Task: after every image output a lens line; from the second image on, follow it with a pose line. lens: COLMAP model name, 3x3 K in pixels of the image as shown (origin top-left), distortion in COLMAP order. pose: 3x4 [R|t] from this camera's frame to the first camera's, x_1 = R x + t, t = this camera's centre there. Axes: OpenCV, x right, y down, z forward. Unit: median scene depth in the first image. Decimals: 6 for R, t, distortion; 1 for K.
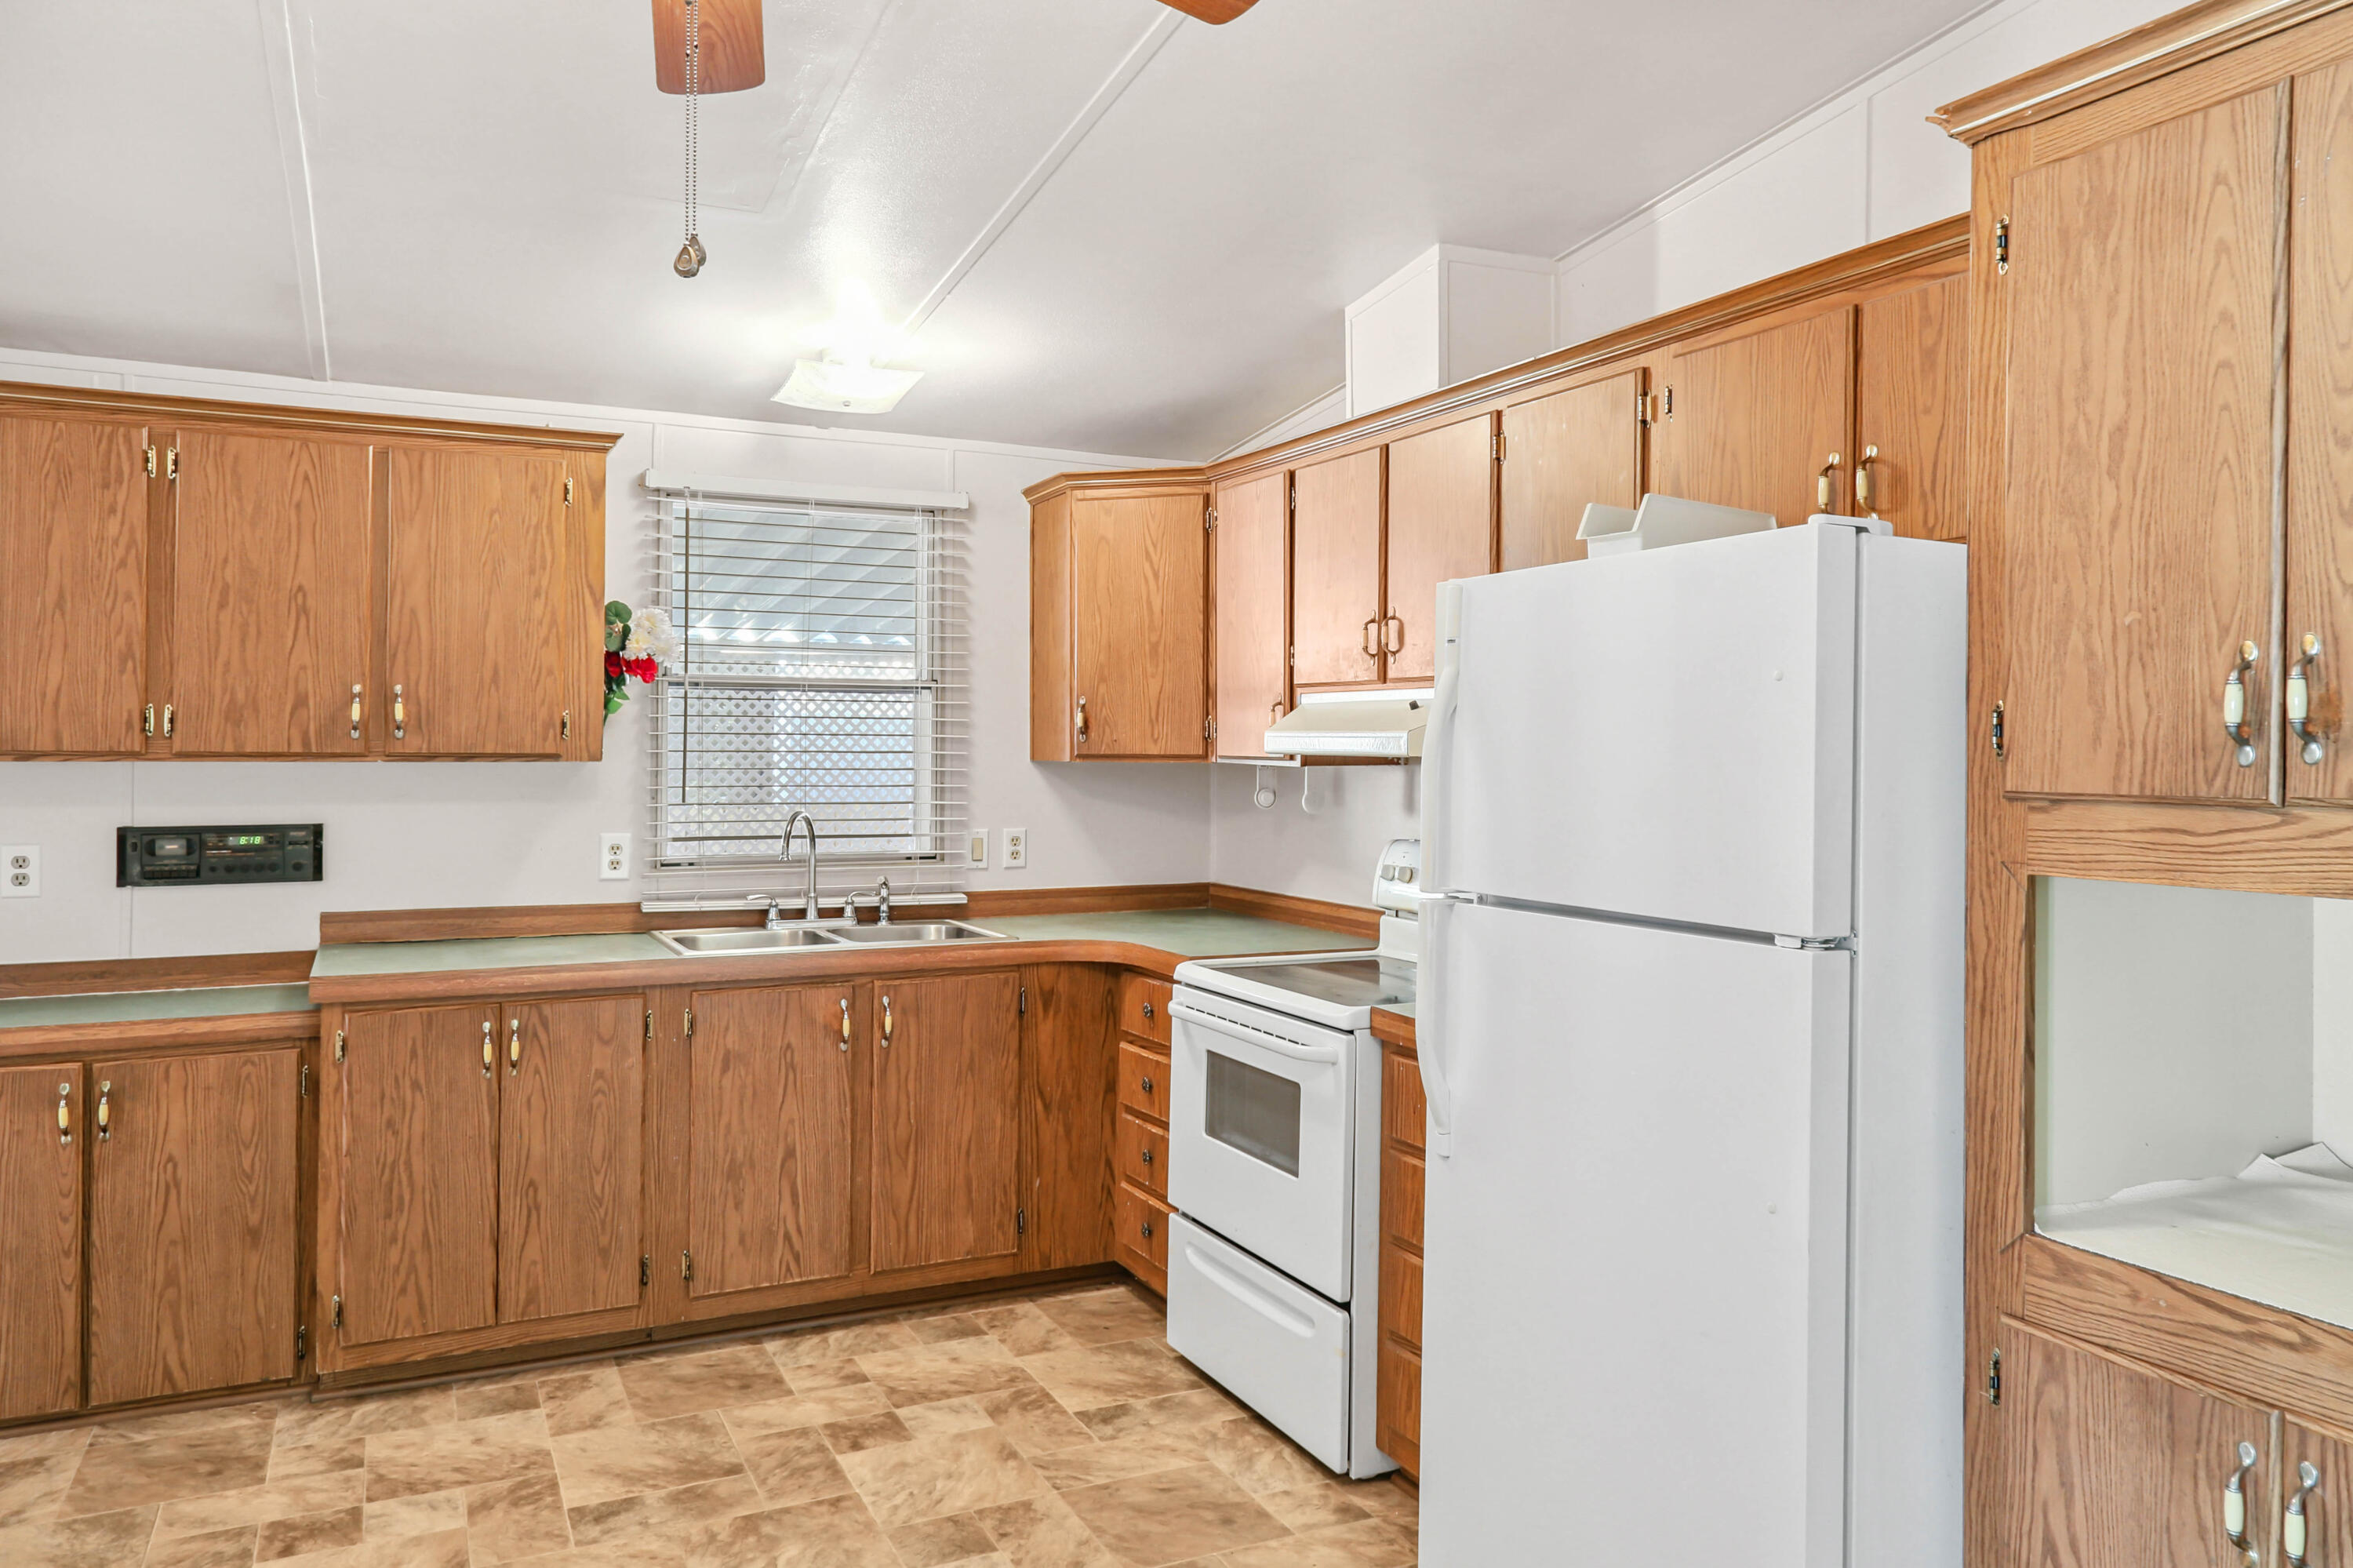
lens RADIAL K [[1645.9, 0, 1179.1], [0, 1645.9, 746.5], [0, 0, 1]] dist [0.042287, -0.004675]
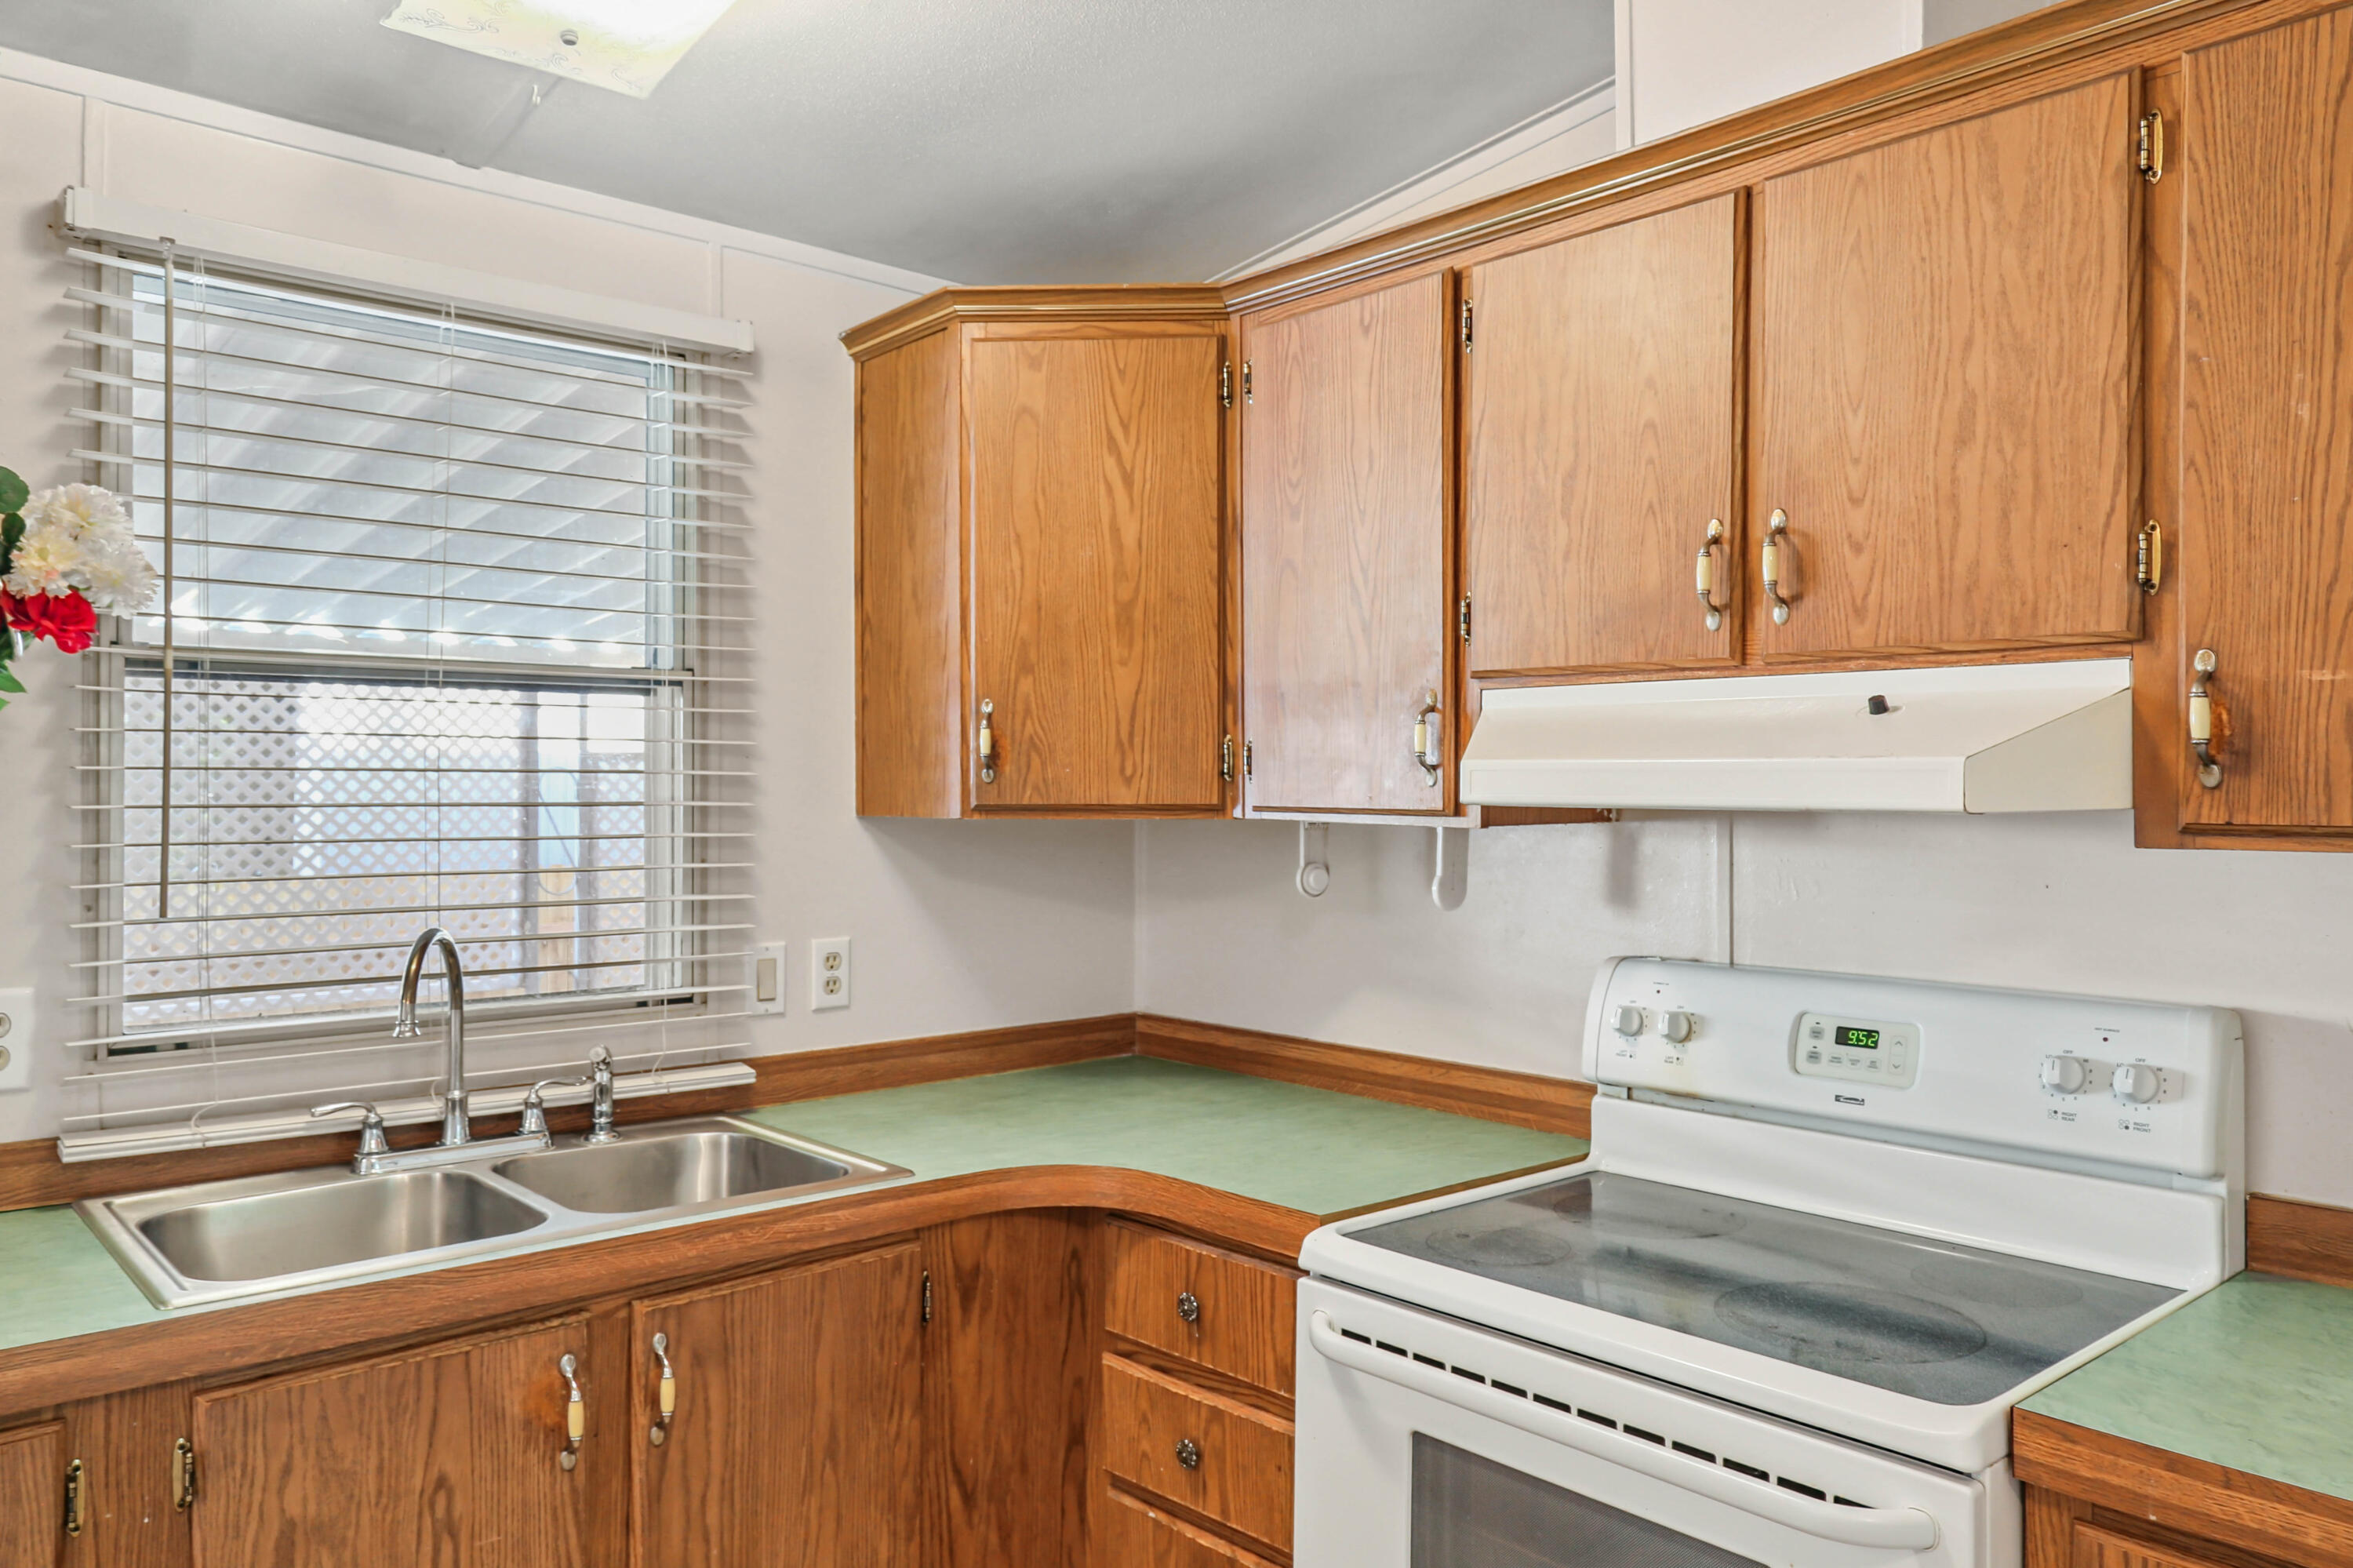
lens RADIAL K [[1657.9, 0, 1176.5], [0, 1657.9, 784.0], [0, 0, 1]] dist [0.025312, -0.006506]
pose [[0.965851, -0.004687, 0.259056, -0.147103], [0.004889, 0.999988, -0.000132, -0.002090], [-0.259052, 0.001394, 0.965862, 0.474100]]
